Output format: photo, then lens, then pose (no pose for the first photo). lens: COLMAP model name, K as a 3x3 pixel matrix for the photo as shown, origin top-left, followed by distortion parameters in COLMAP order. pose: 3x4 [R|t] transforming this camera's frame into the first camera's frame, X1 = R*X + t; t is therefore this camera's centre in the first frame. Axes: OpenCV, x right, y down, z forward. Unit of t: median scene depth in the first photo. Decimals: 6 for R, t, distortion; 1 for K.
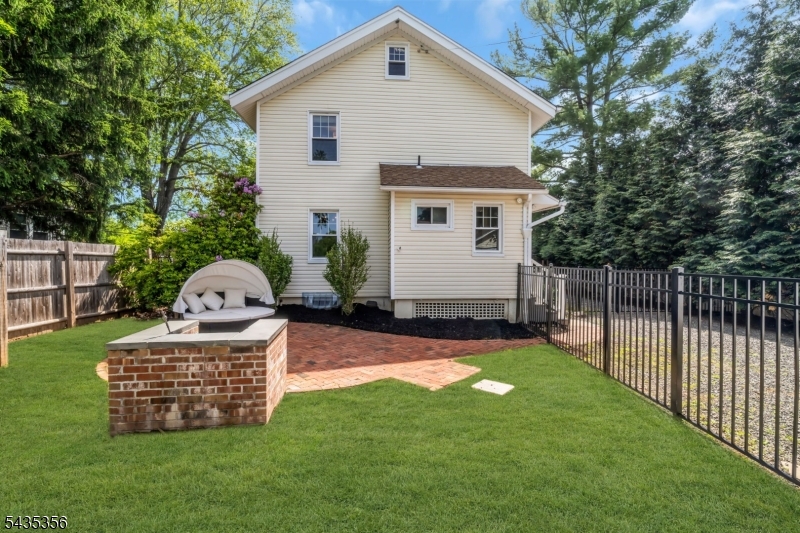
lens RADIAL K [[363.4, 0, 399.1], [0, 363.4, 264.4], [0, 0, 1]] dist [0.000290, -0.000563]
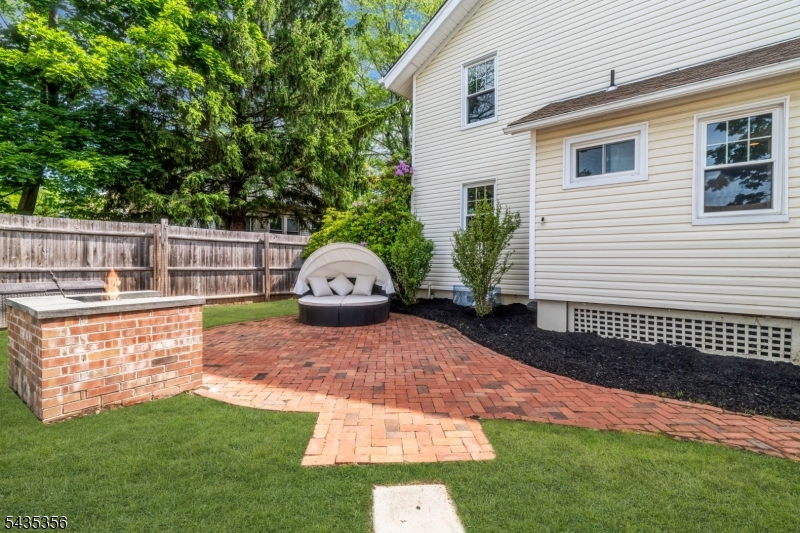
lens RADIAL K [[363.4, 0, 400.4], [0, 363.4, 266.4], [0, 0, 1]] dist [0.000290, -0.000563]
pose [[0.719476, 0.011382, -0.694424, 0.282453], [-0.012965, 0.999912, 0.002955, 0.041164], [0.694397, 0.006877, 0.719560, 0.393595]]
